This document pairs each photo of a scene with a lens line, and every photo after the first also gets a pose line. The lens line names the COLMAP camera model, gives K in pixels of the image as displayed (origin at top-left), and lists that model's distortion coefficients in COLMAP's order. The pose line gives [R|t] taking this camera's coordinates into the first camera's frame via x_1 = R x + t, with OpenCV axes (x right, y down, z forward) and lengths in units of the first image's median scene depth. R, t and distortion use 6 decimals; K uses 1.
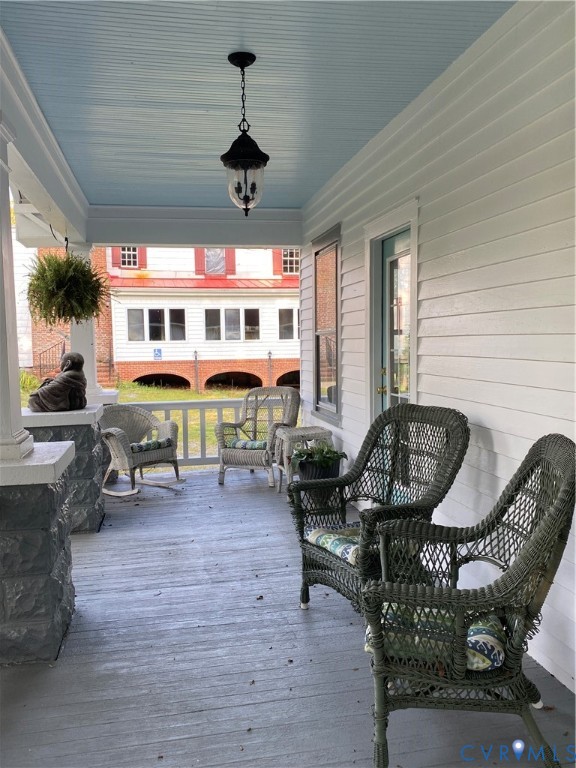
lens RADIAL K [[667.0, 0, 289.6], [0, 667.0, 385.3], [0, 0, 1]] dist [0.003916, -0.000153]
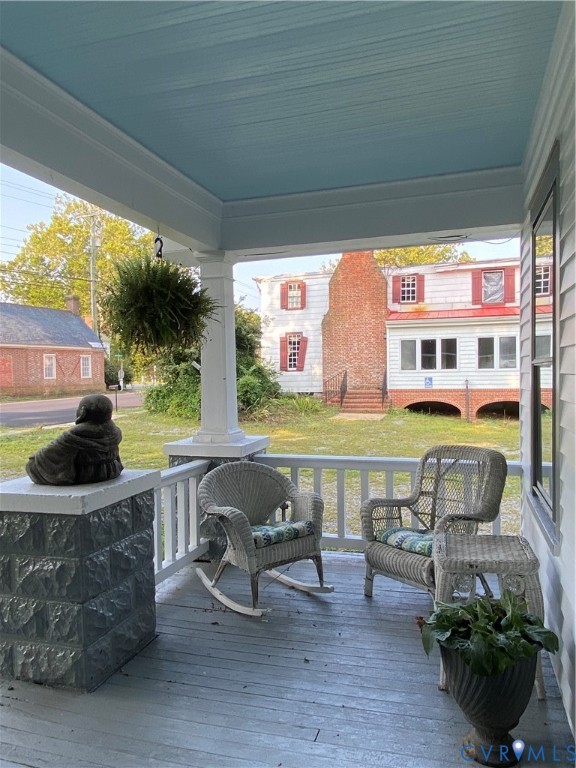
lens RADIAL K [[545.0, 0, 286.5], [0, 545.0, 383.3], [0, 0, 1]] dist [0.043019, -0.005113]
pose [[0.871751, 0.008739, -0.489871, 0.026605], [-0.028114, 0.999086, -0.032208, -0.011775], [0.489142, 0.041849, 0.871200, 0.147626]]
